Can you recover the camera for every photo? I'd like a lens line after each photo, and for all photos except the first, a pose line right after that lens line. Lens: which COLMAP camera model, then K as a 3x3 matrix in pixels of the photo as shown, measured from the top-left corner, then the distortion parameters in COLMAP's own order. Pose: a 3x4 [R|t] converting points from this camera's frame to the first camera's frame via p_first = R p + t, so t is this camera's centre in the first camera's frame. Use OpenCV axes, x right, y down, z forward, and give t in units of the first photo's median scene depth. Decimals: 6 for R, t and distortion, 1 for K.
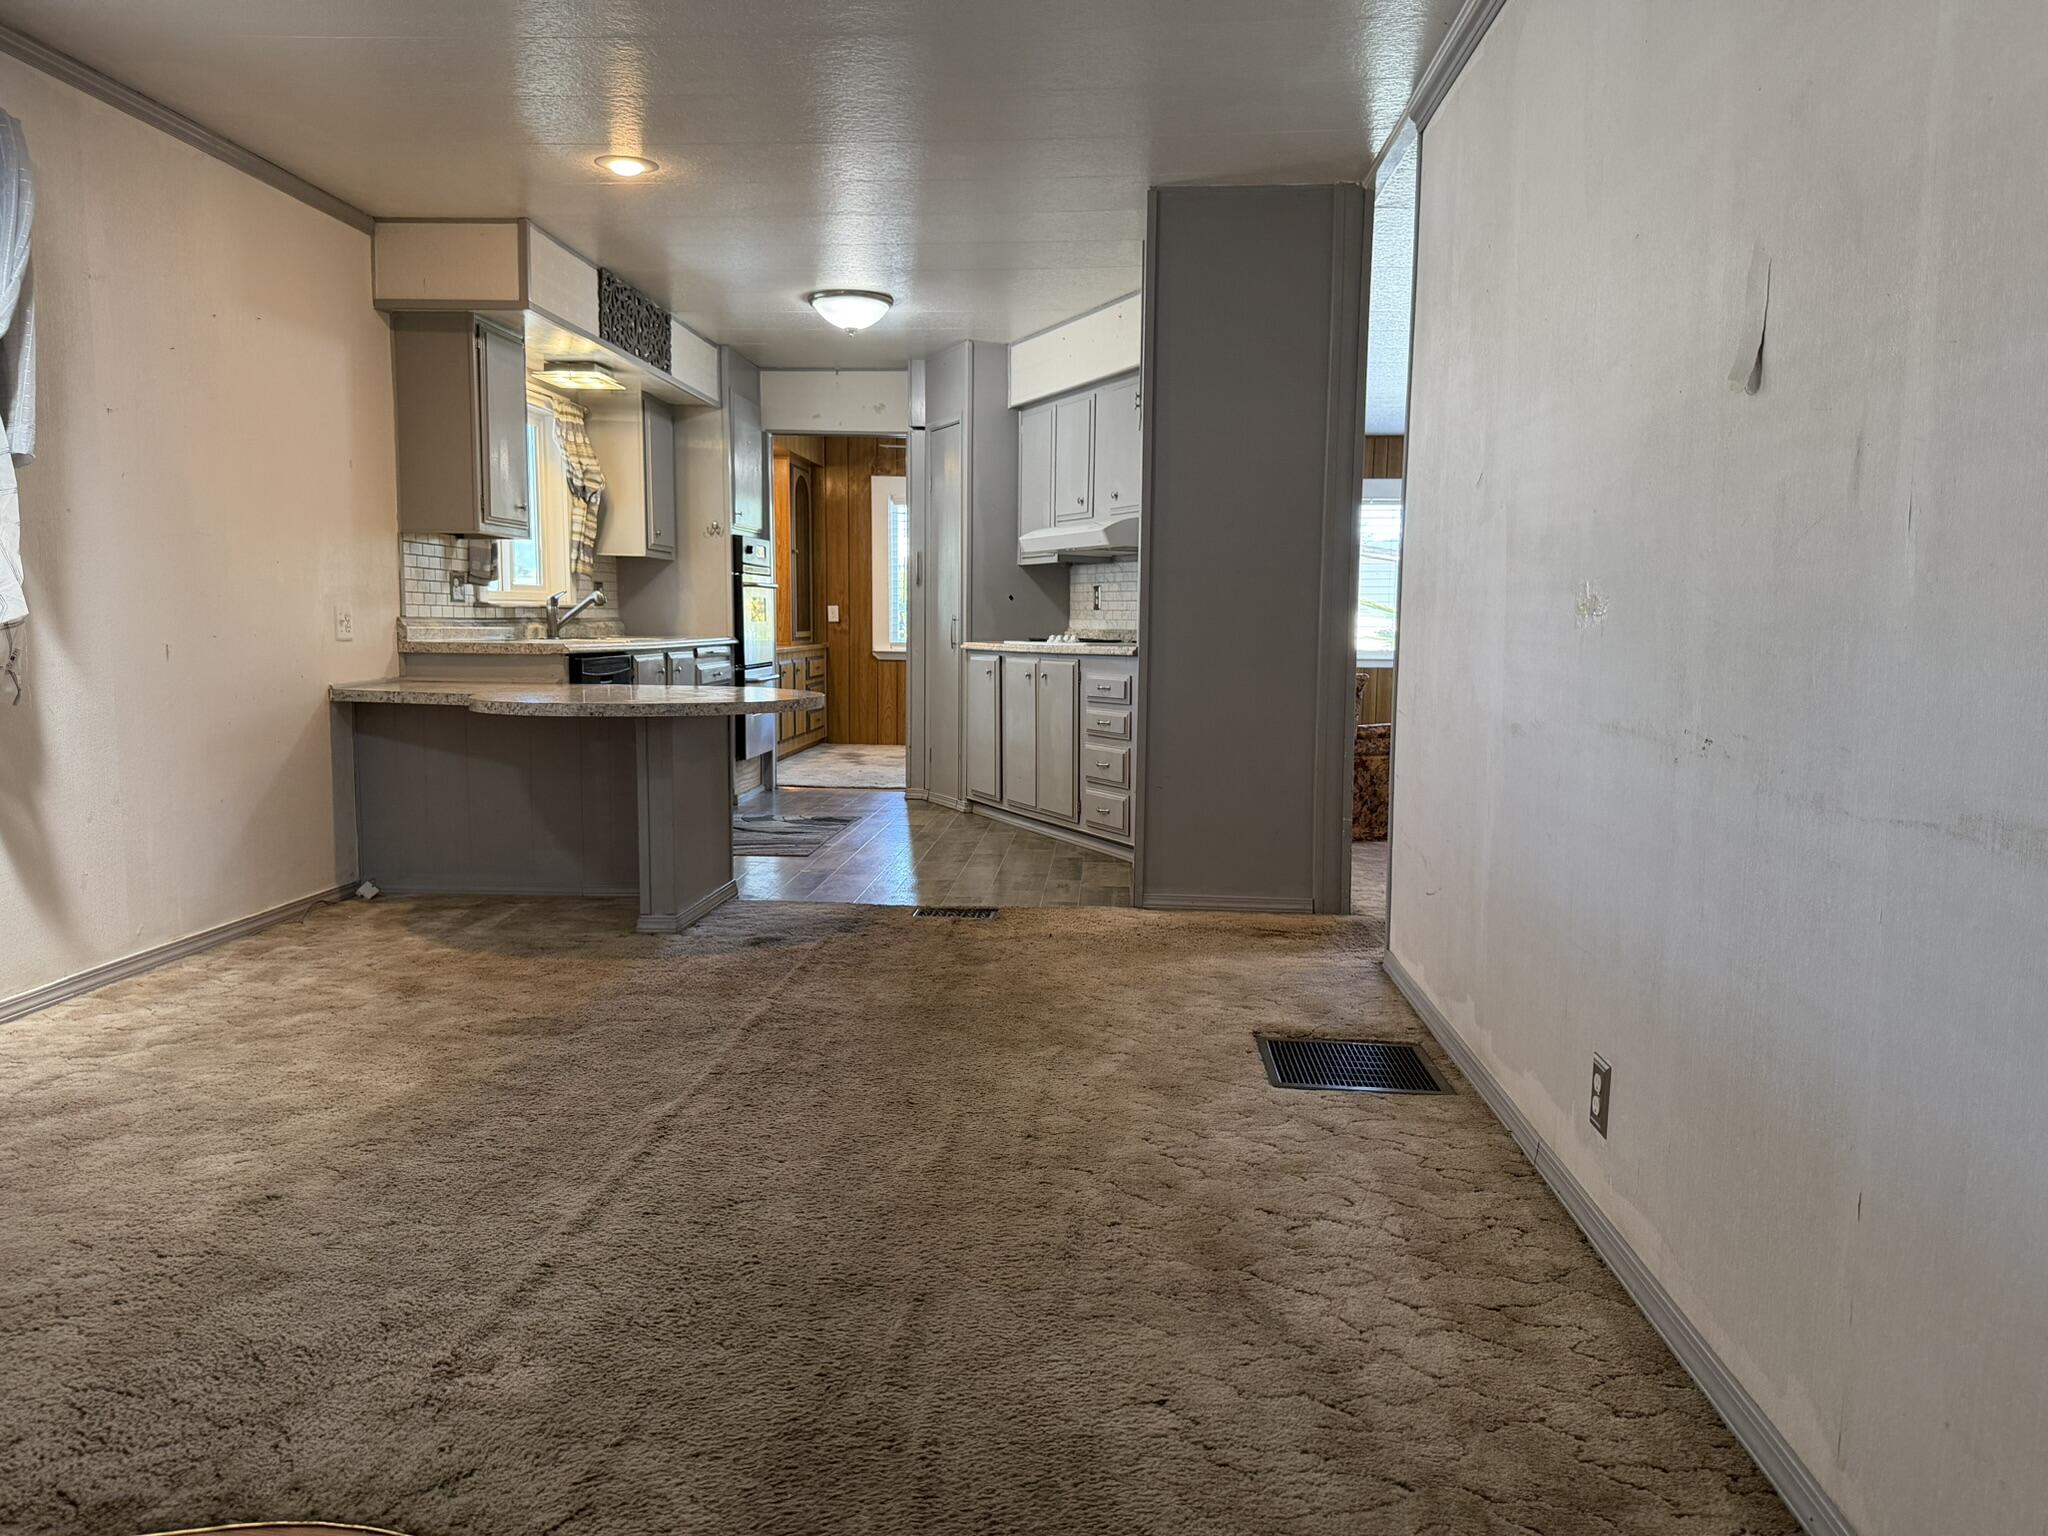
lens RADIAL K [[1449.5, 0, 1059.0], [0, 1449.5, 807.8], [0, 0, 1]] dist [0.074690, -0.103293]
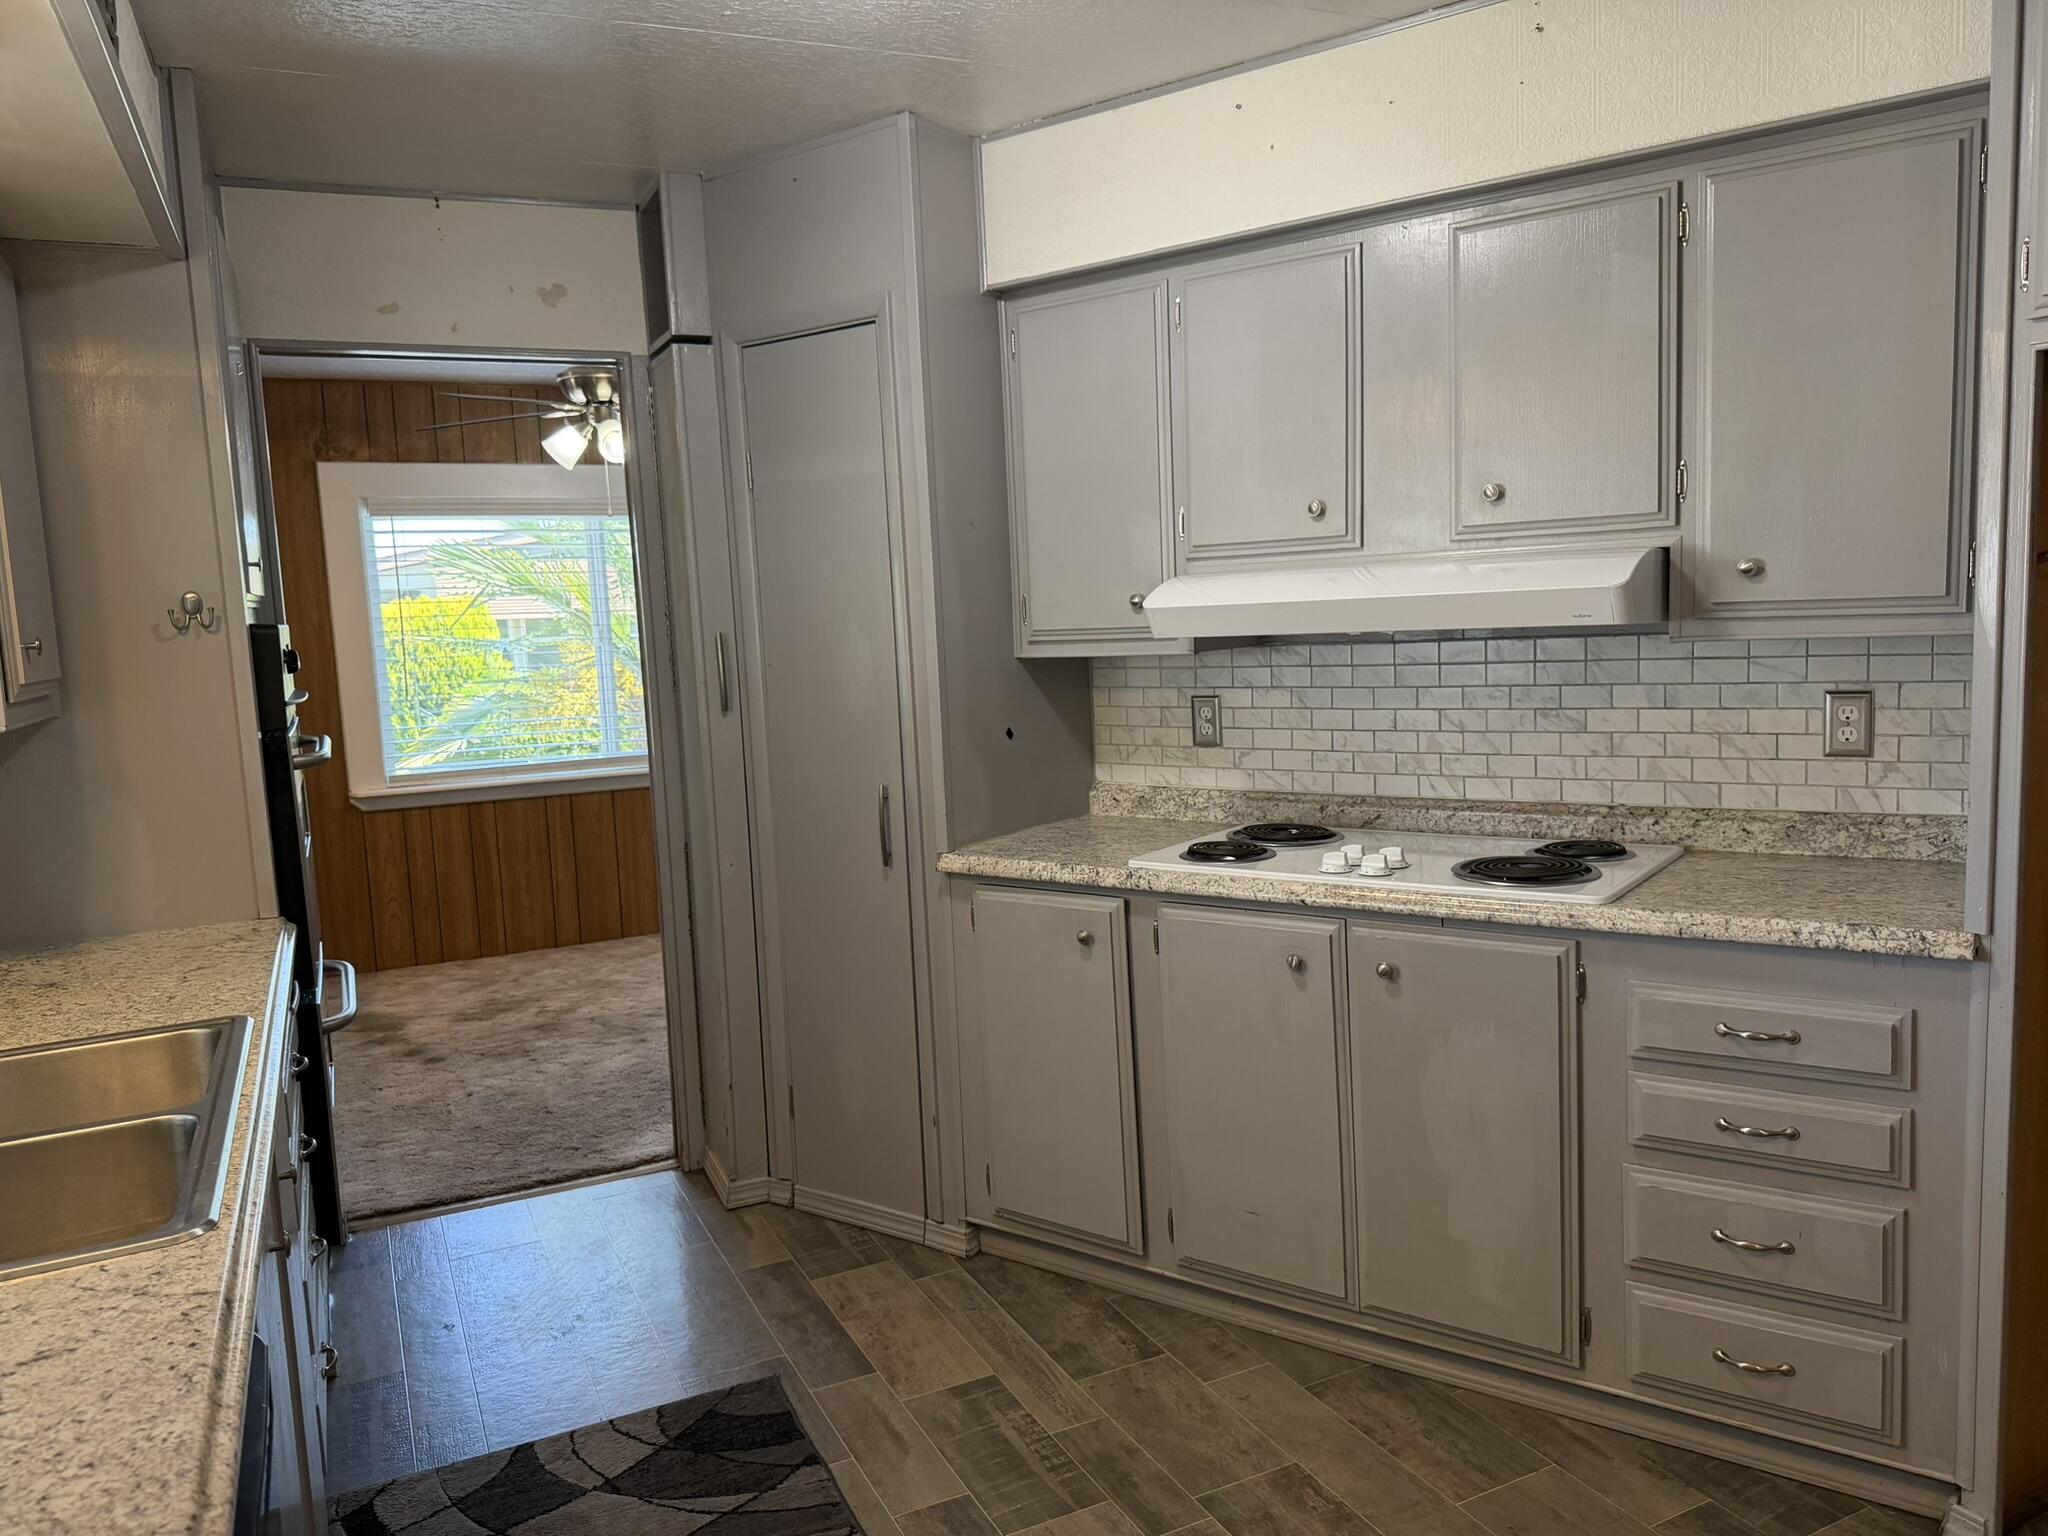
lens RADIAL K [[1449.5, 0, 1037.0], [0, 1449.5, 771.8], [0, 0, 1]] dist [0.074690, -0.103293]
pose [[0.878735, -0.106471, 0.465284, -0.236184], [0.114989, 0.993315, 0.010132, -0.142397], [-0.463252, 0.044599, 0.885103, 0.640313]]
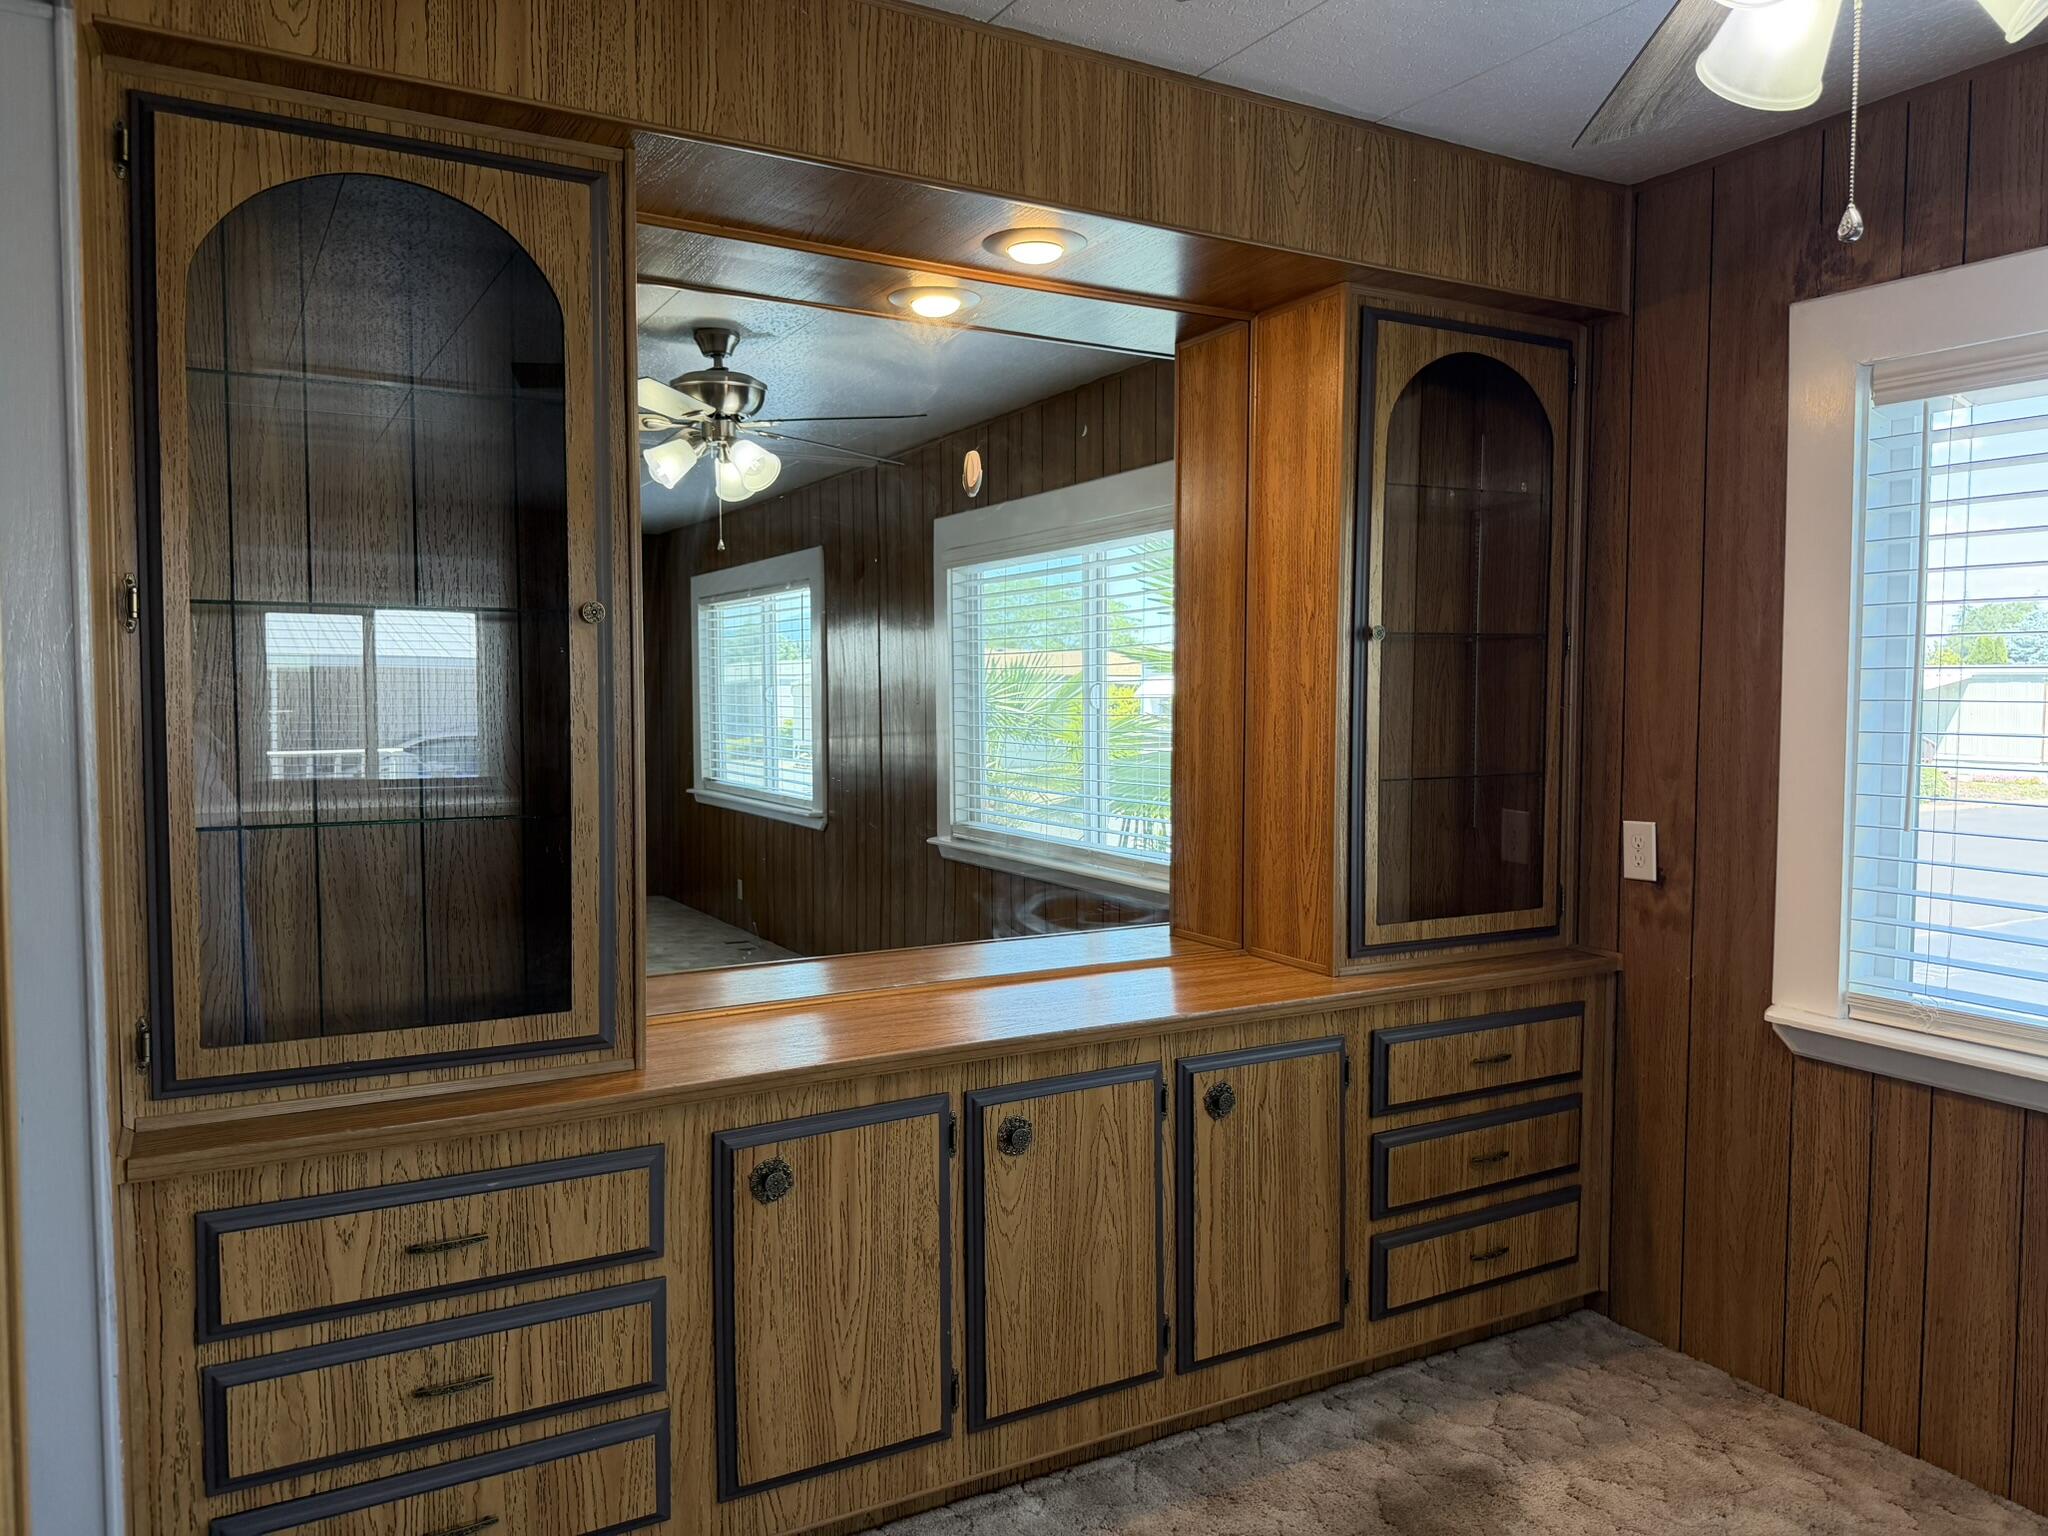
lens RADIAL K [[1449.5, 0, 1012.9], [0, 1449.5, 771.1], [0, 0, 1]] dist [0.074690, -0.103293]
pose [[0.542241, 0.033470, -0.839556, 0.012541], [-0.105102, 0.994060, -0.028253, -0.194838], [0.833624, 0.103558, 0.542538, 1.147175]]
